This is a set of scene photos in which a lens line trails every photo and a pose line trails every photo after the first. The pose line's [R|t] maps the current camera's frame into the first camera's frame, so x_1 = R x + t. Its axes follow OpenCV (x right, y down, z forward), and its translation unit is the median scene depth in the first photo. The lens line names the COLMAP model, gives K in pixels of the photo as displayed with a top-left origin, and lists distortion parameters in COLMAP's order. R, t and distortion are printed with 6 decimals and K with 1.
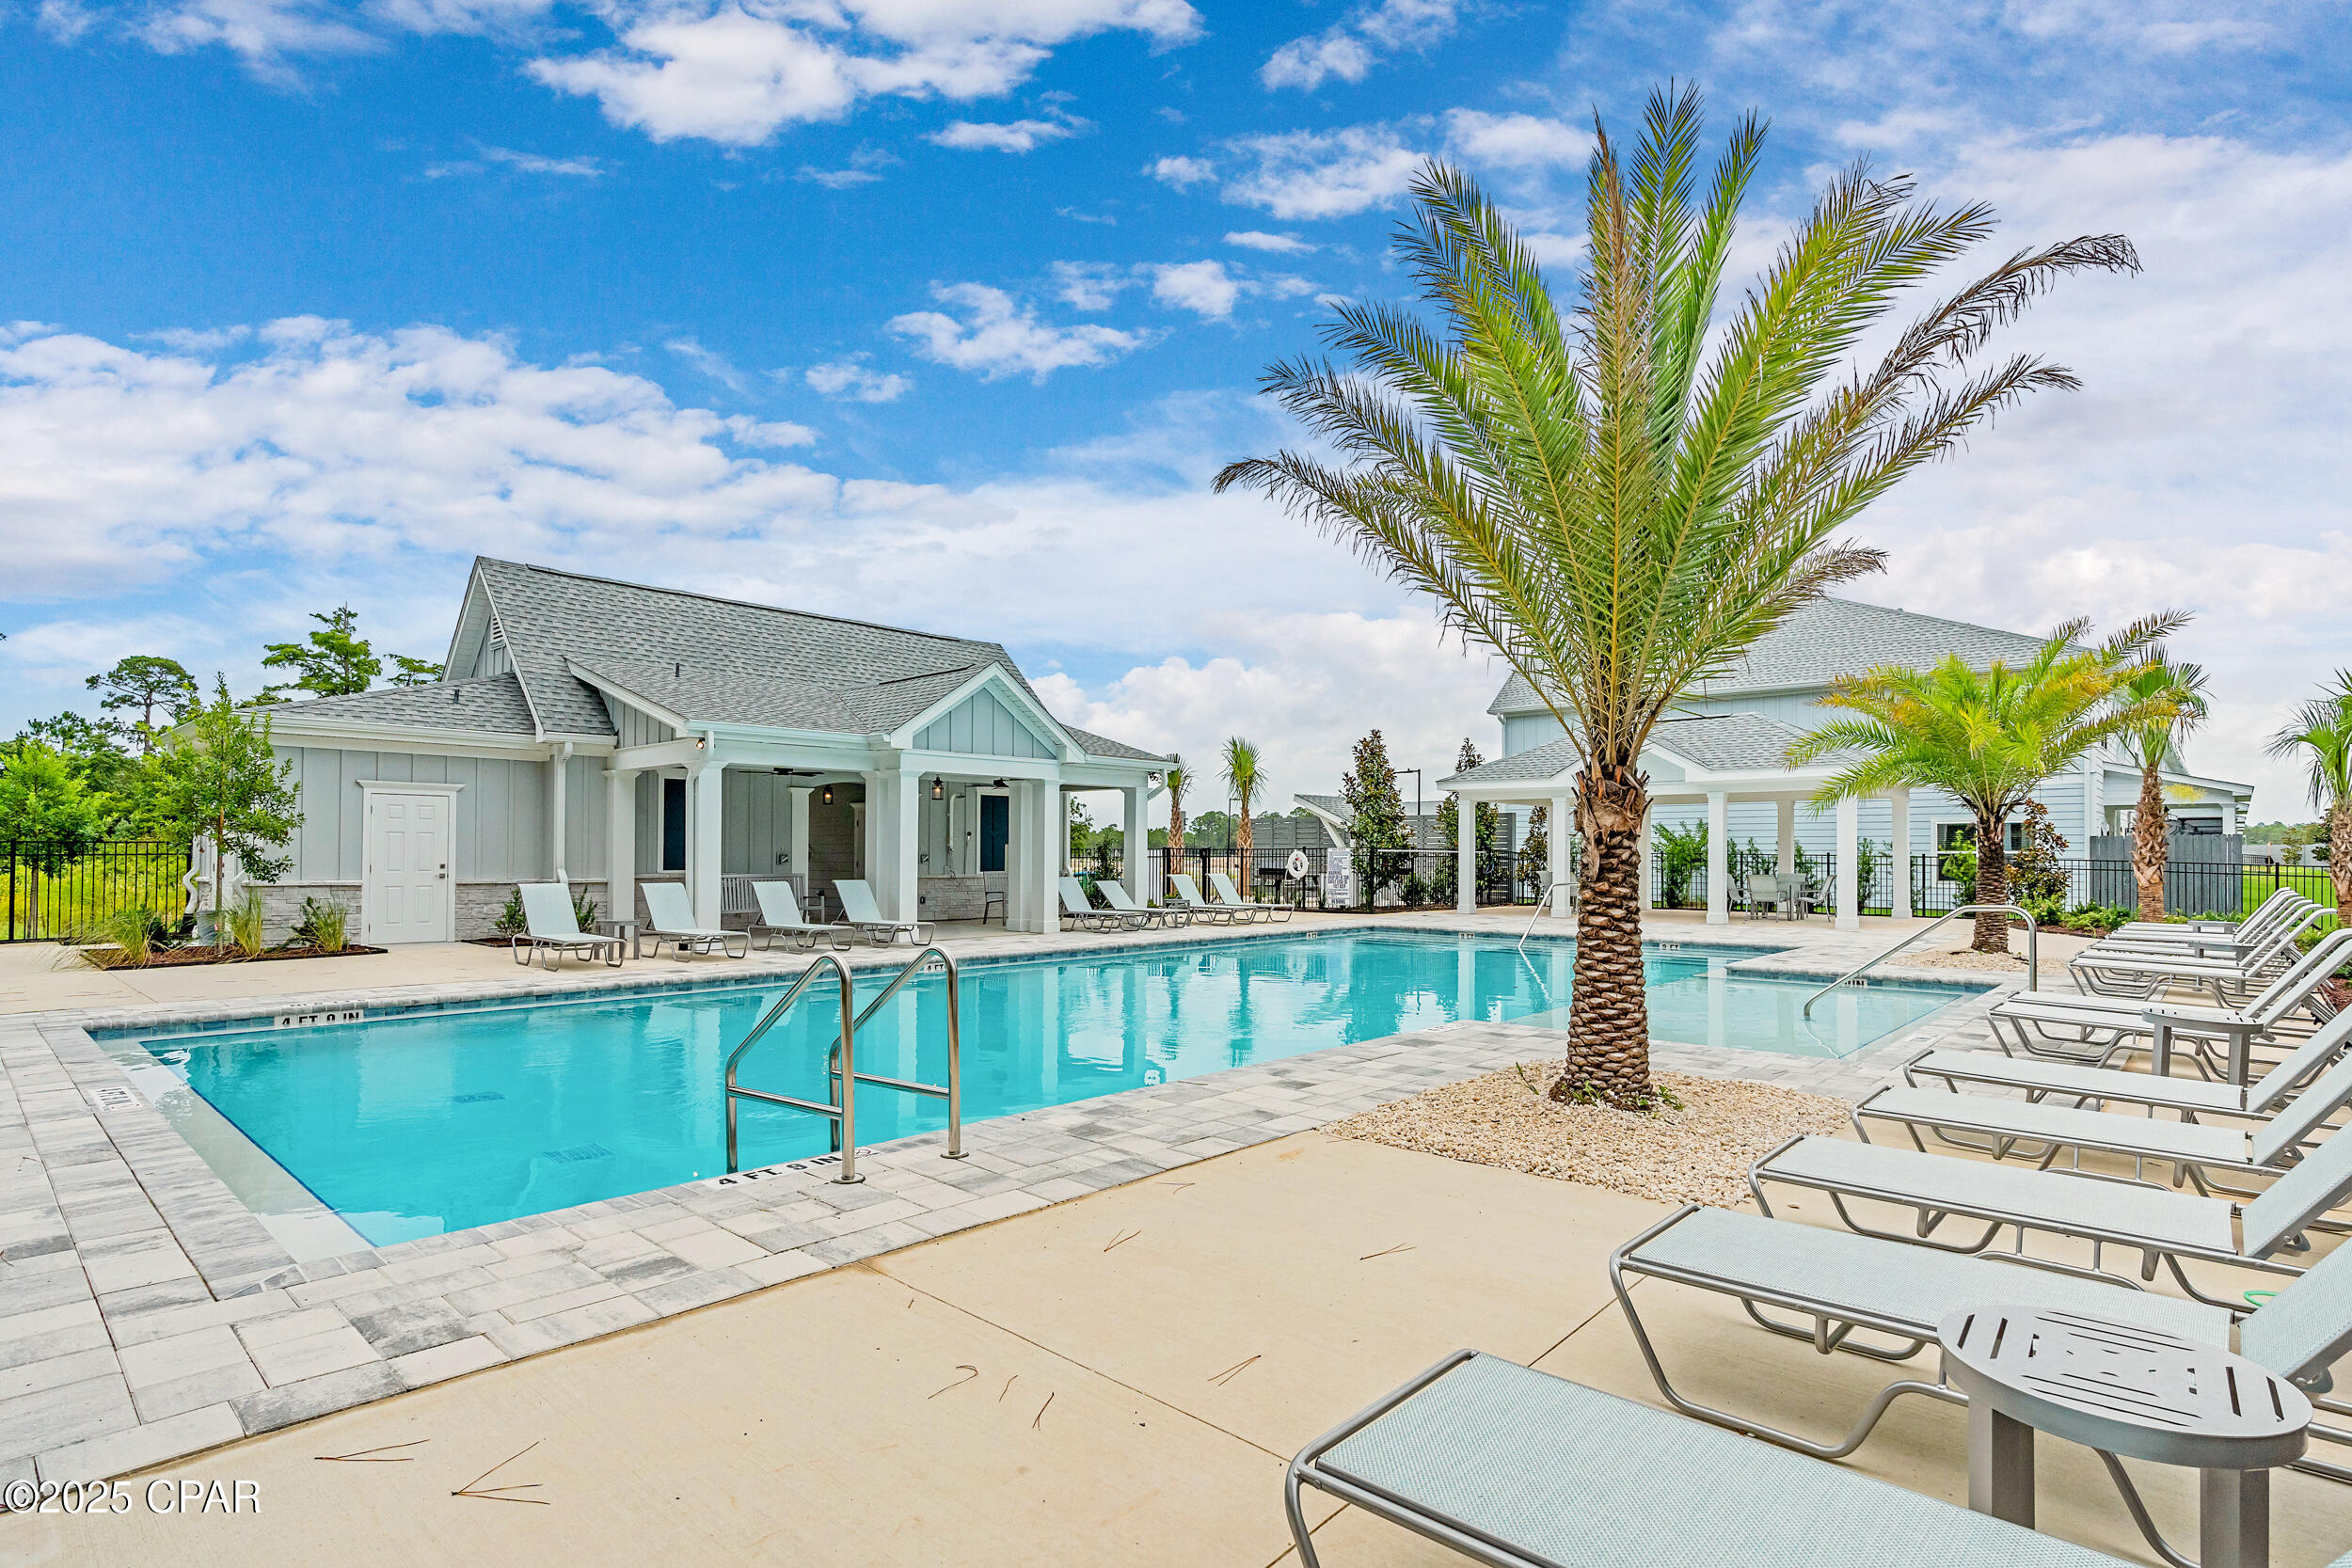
lens RADIAL K [[1170.9, 0, 1178.5], [0, 1170.9, 841.7], [0, 0, 1]] dist [0.001592, 0.000039]
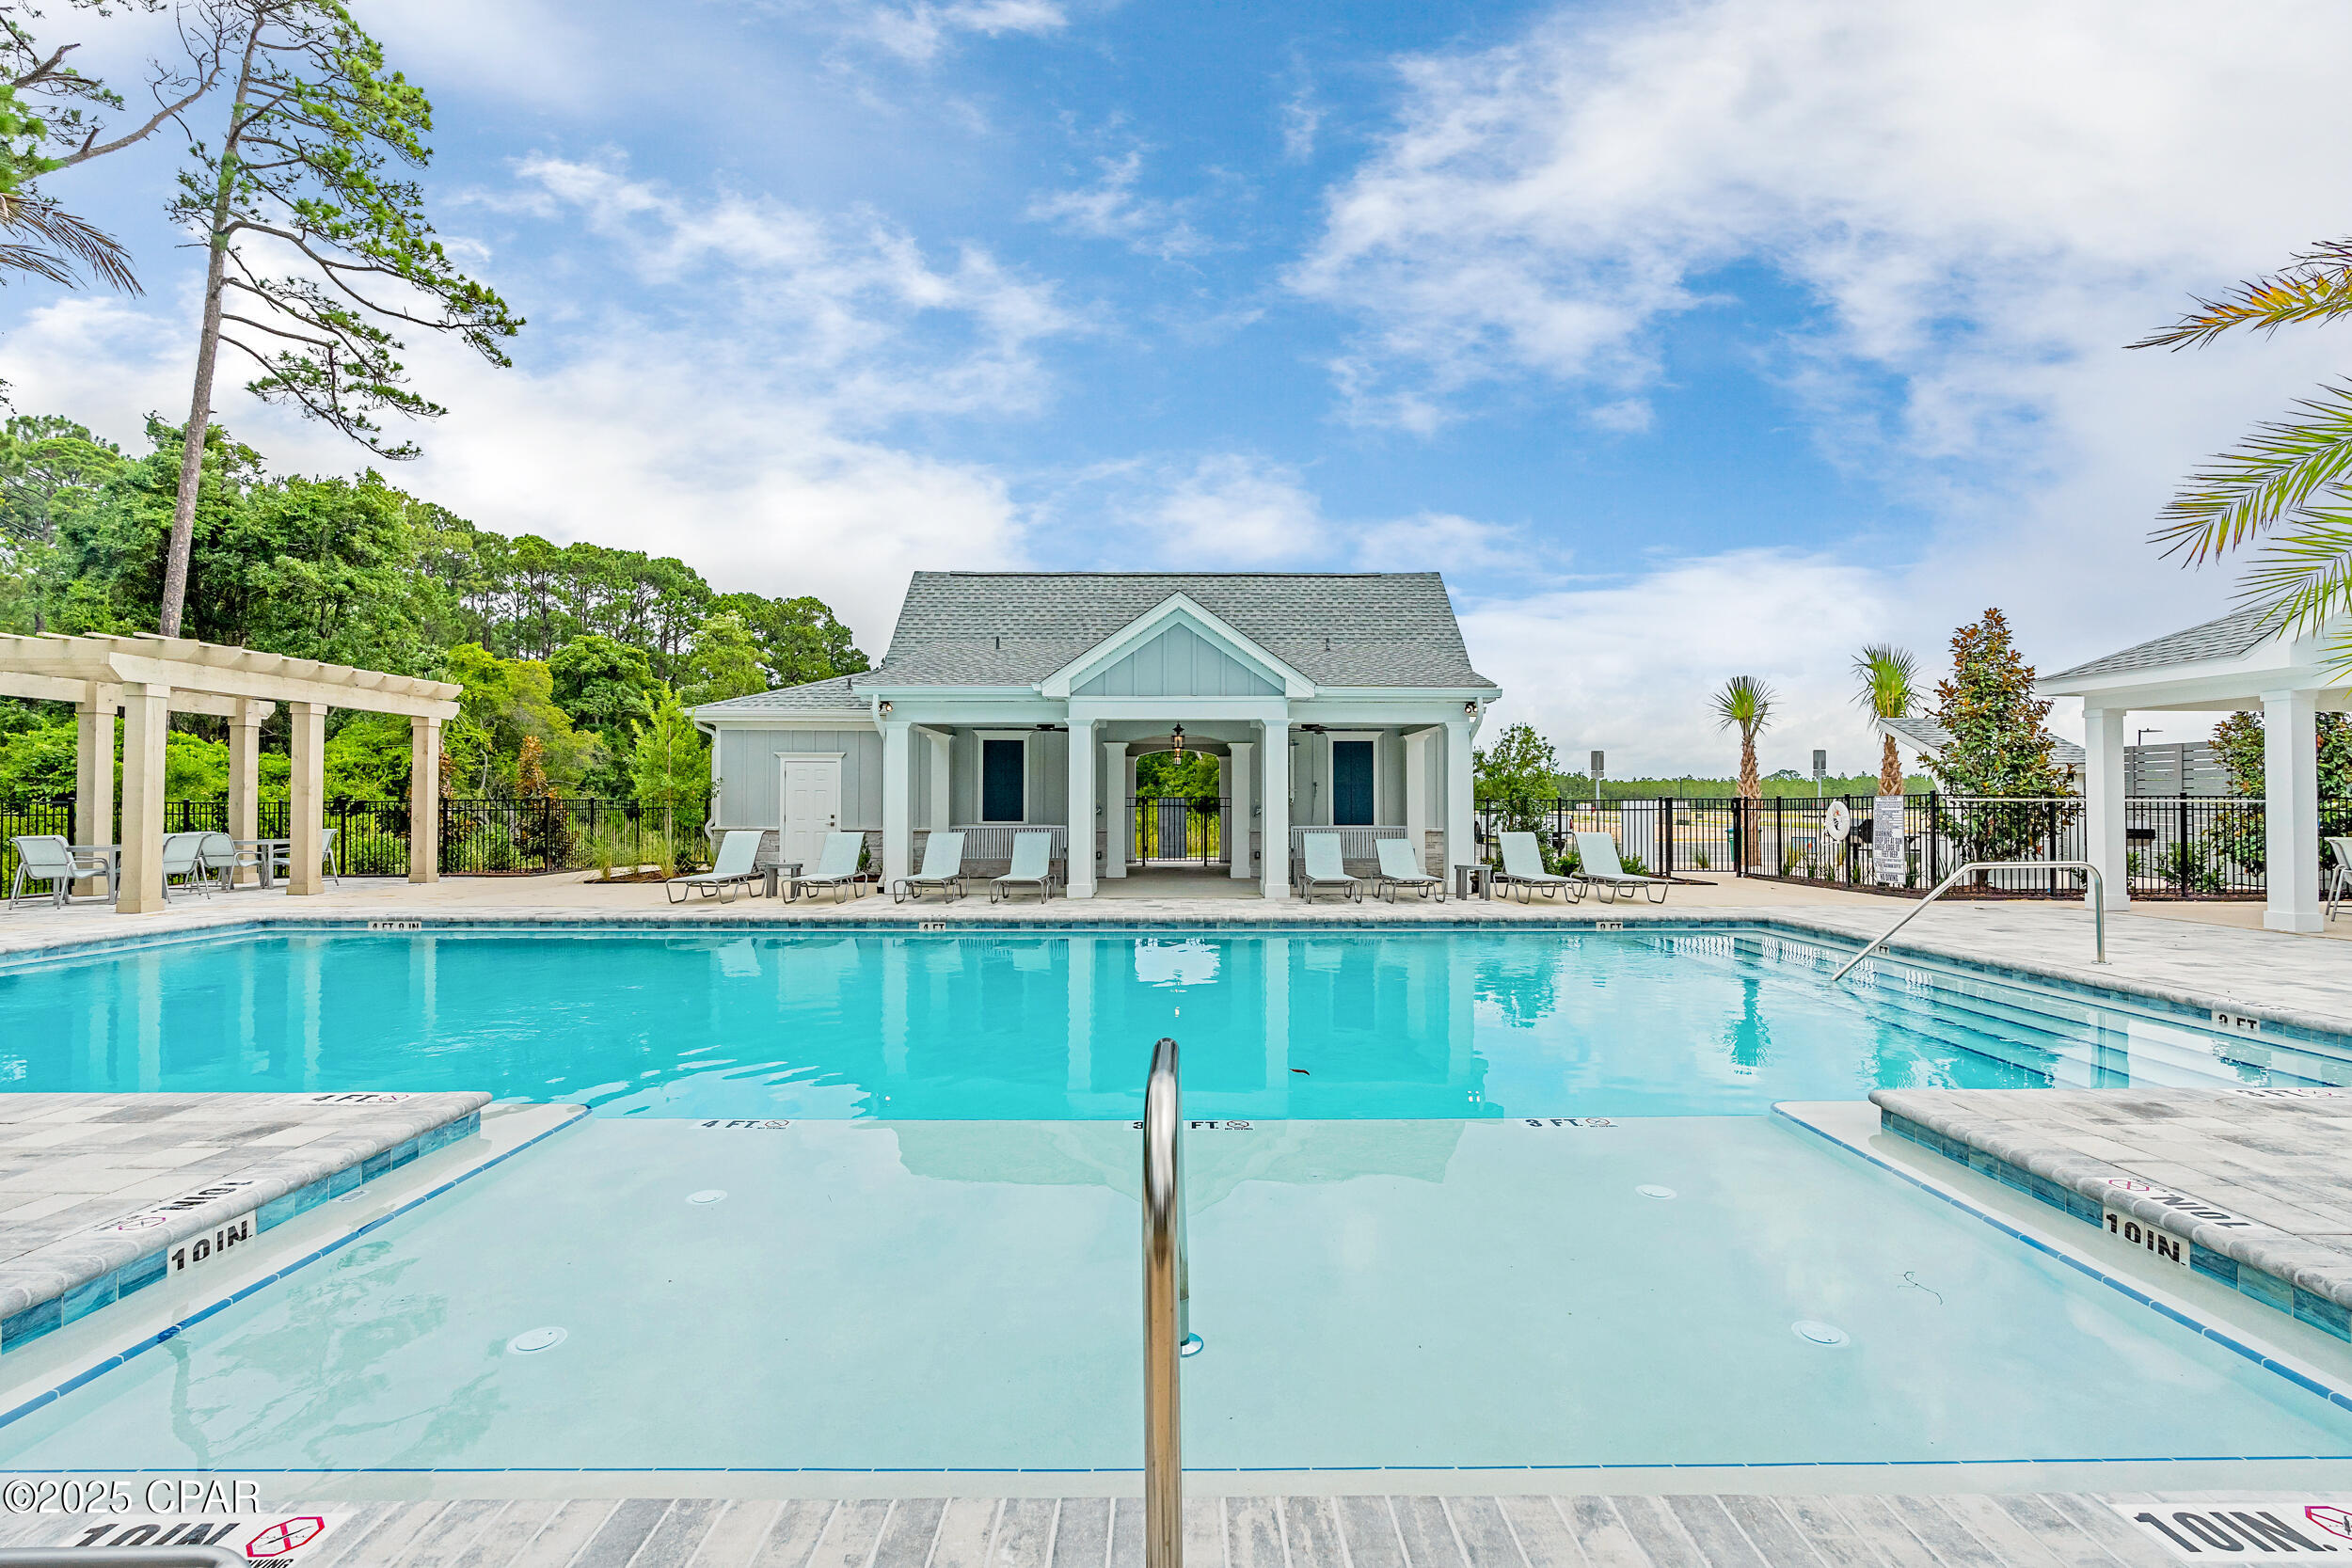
lens RADIAL K [[1047.9, 0, 1176.0], [0, 1047.9, 784.0], [0, 0, 1]] dist [-0.003125, -0.000299]
pose [[0.680761, -0.016531, -0.732319, 0.411581], [0.008424, 0.999856, -0.014739, 0.005126], [0.732458, 0.003865, 0.680802, 0.430421]]
